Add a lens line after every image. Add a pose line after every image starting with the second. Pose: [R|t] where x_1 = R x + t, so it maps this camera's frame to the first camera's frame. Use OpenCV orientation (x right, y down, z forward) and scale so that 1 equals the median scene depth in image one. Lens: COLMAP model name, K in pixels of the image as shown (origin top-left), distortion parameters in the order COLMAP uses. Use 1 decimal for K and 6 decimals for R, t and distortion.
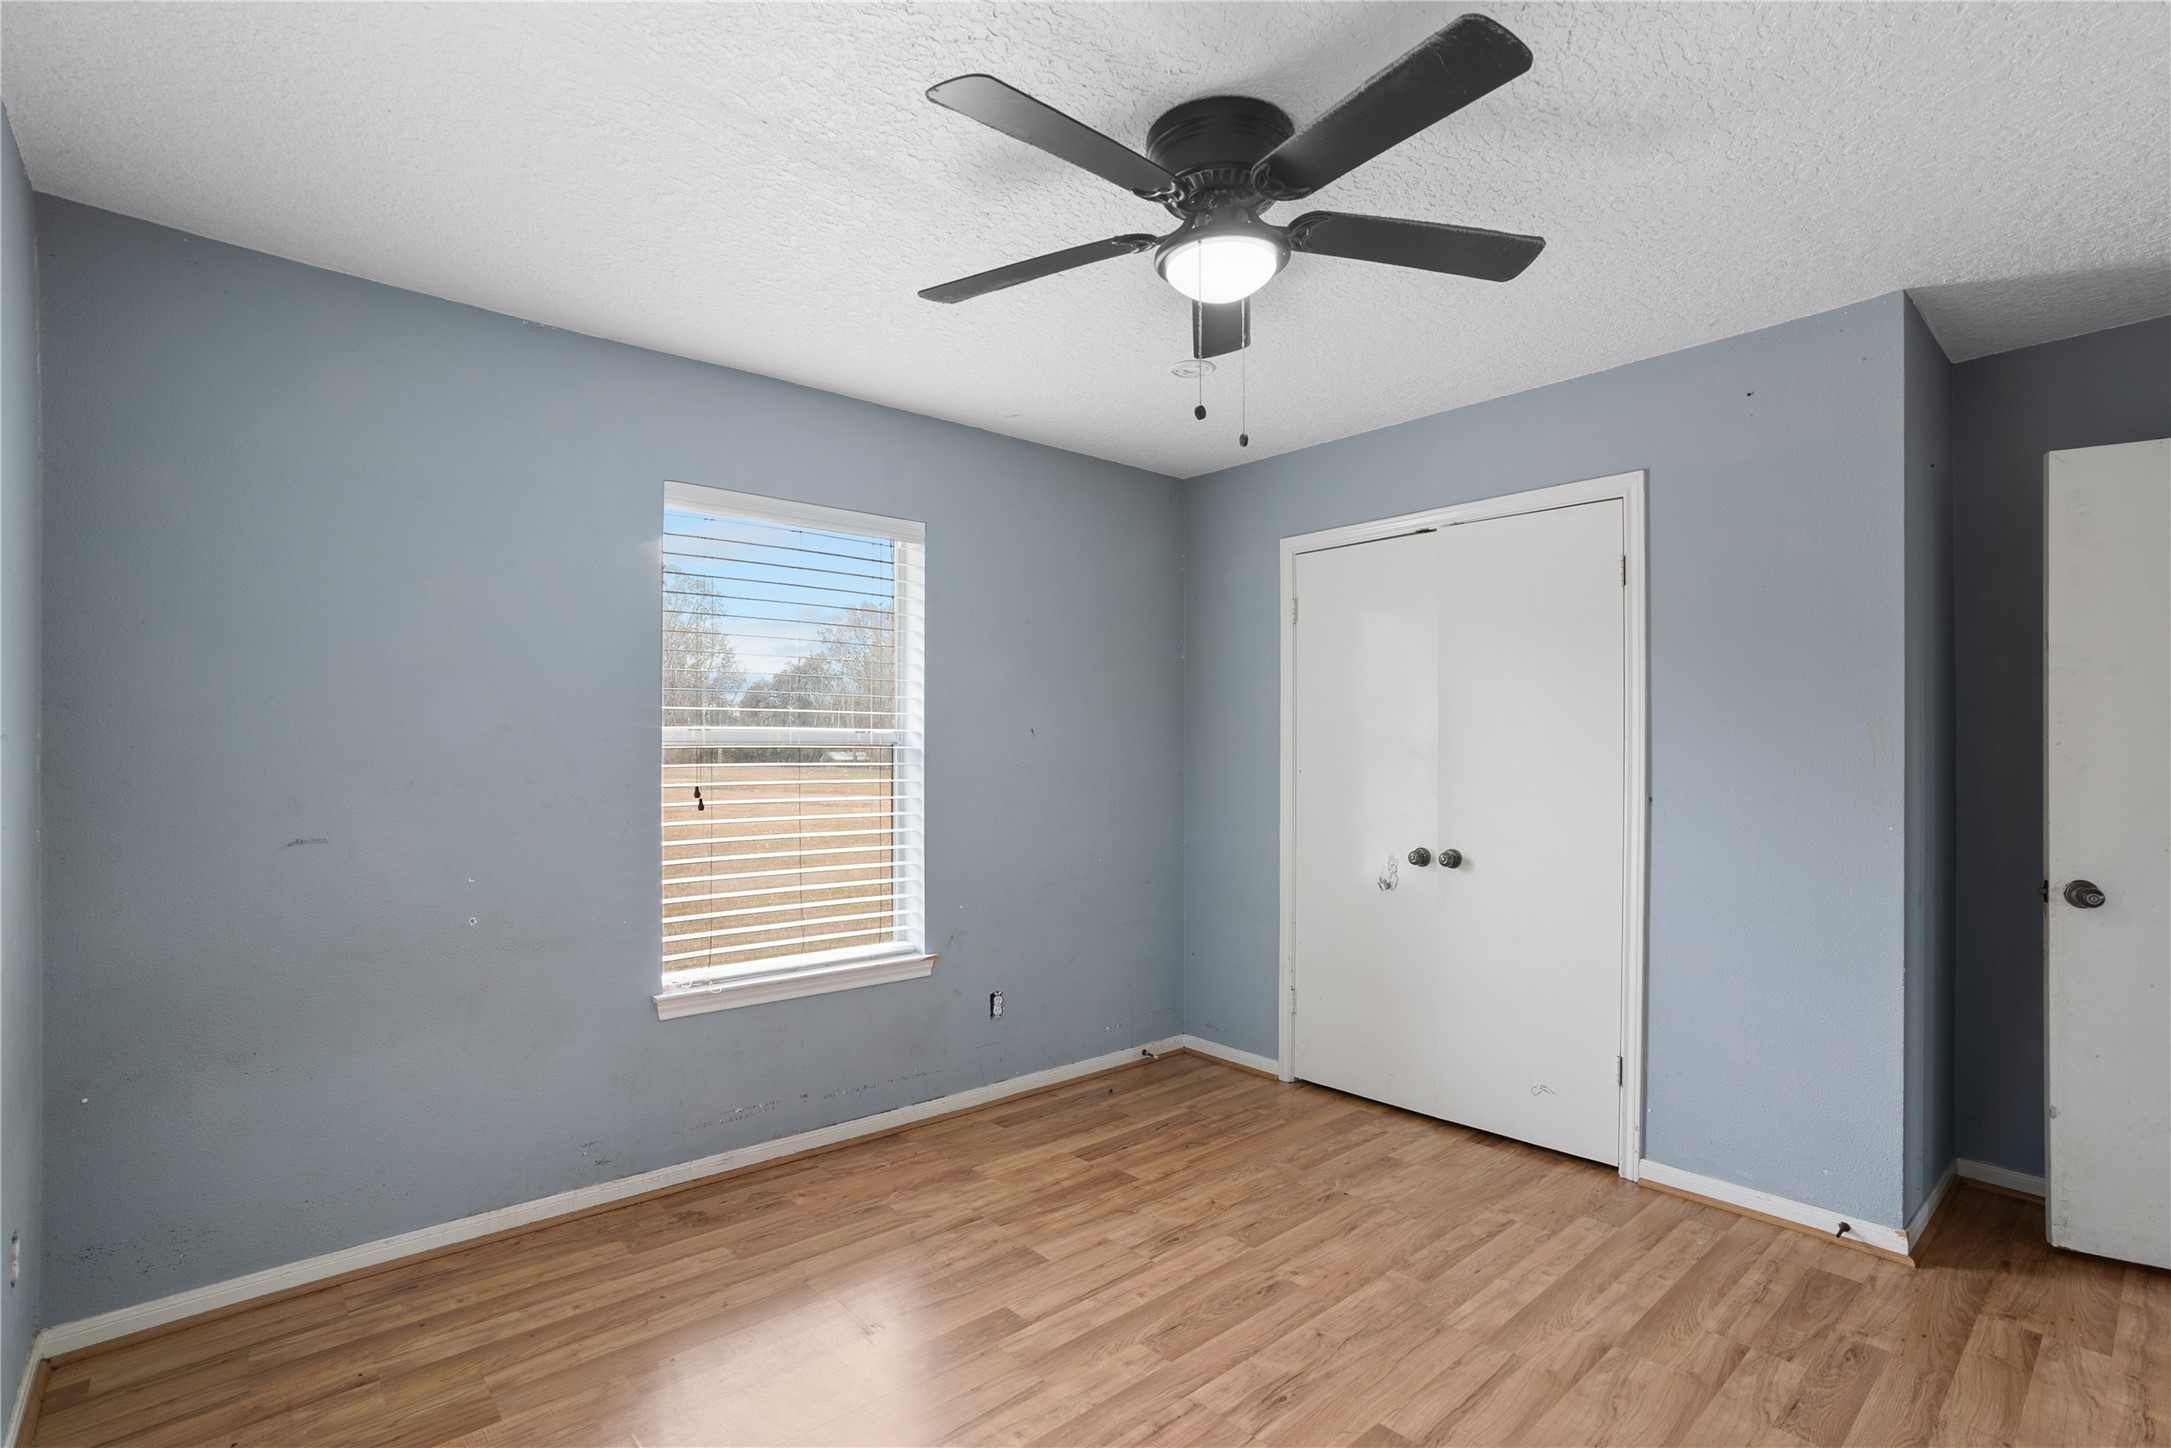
lens RADIAL K [[1000.2, 0, 1097.4], [0, 1000.2, 739.4], [0, 0, 1]] dist [-0.011895, 0.006125]
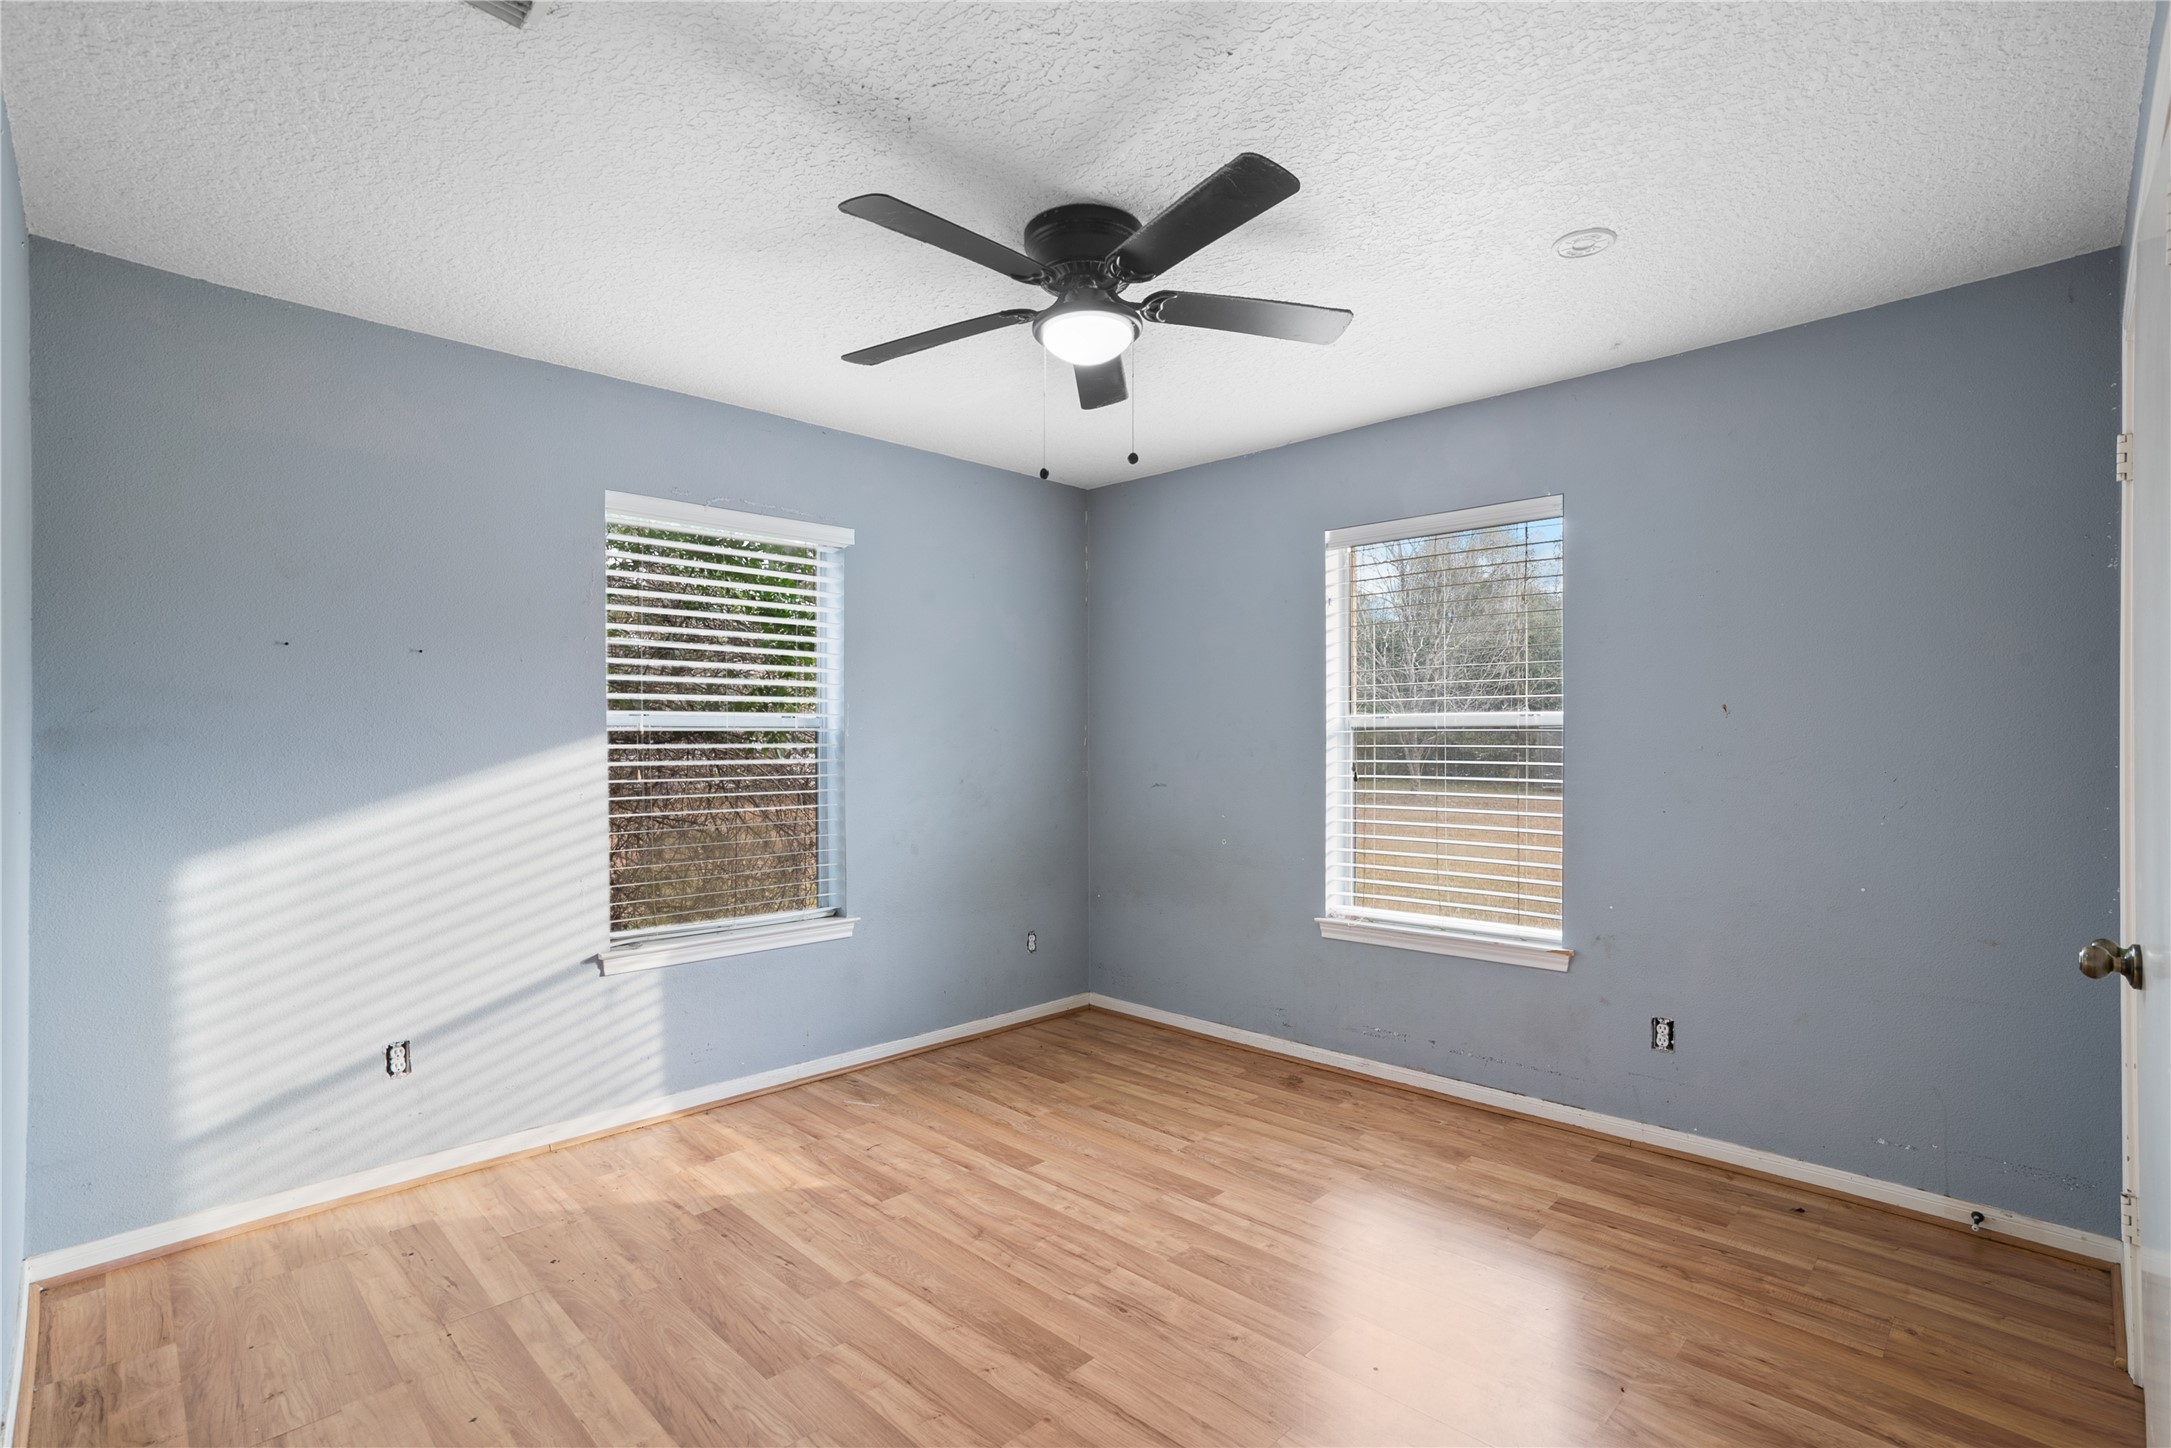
lens RADIAL K [[1000.2, 0, 1092.8], [0, 1000.2, 728.8], [0, 0, 1]] dist [-0.011895, 0.006125]
pose [[0.074736, -0.022021, -0.996960, 0.862561], [0.025210, 0.999478, -0.020187, 0.022843], [0.996885, -0.023624, 0.075252, 0.591672]]
